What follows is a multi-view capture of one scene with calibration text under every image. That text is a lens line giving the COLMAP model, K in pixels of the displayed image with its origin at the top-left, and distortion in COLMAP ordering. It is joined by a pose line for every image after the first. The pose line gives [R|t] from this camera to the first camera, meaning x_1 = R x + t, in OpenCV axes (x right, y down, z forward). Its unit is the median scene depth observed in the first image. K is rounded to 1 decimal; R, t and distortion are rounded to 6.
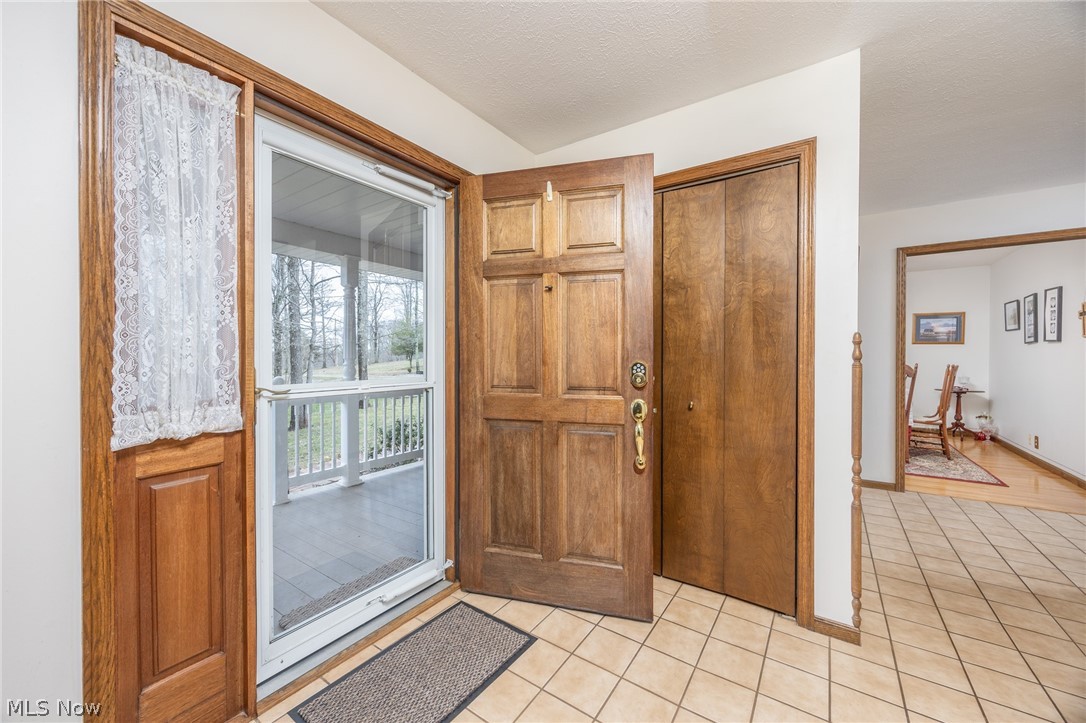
lens RADIAL K [[417.9, 0, 543.0], [0, 417.9, 361.5], [0, 0, 1]] dist [0.001977, 0.000240]
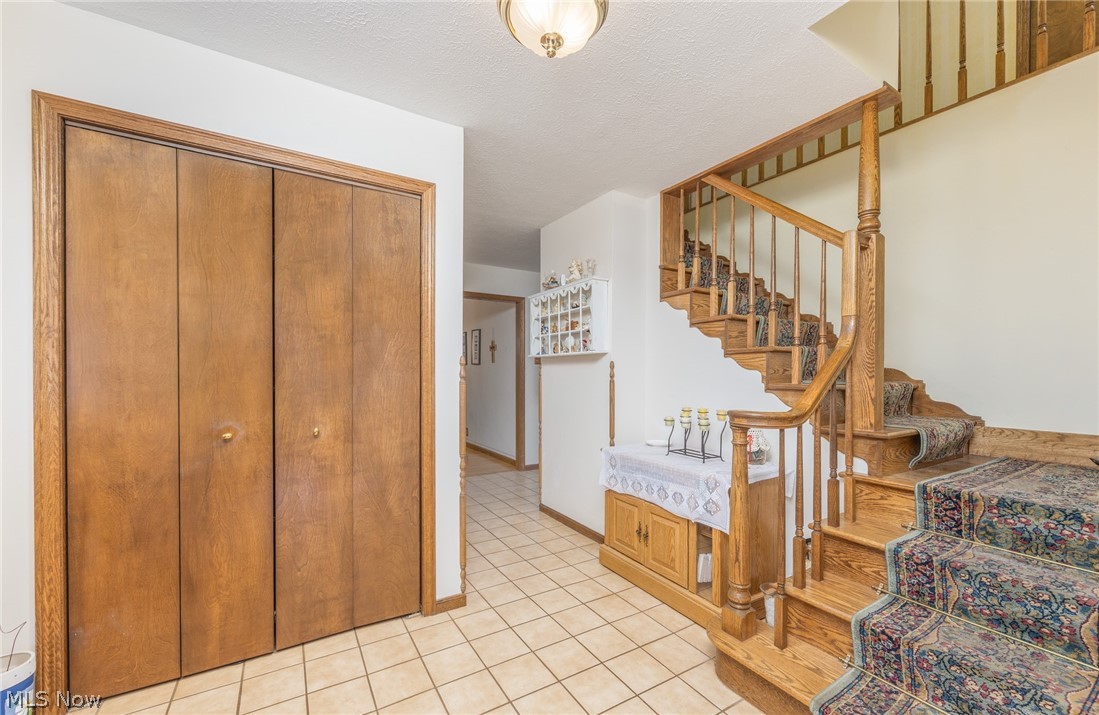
lens RADIAL K [[439.2, 0, 552.7], [0, 439.2, 379.8], [0, 0, 1]] dist [-0.001160, -0.000083]
pose [[0.401975, -0.011166, 0.915583, -0.304991], [0.010944, 0.999913, 0.007390, -0.004660], [-0.915585, 0.007049, 0.402062, 0.207277]]
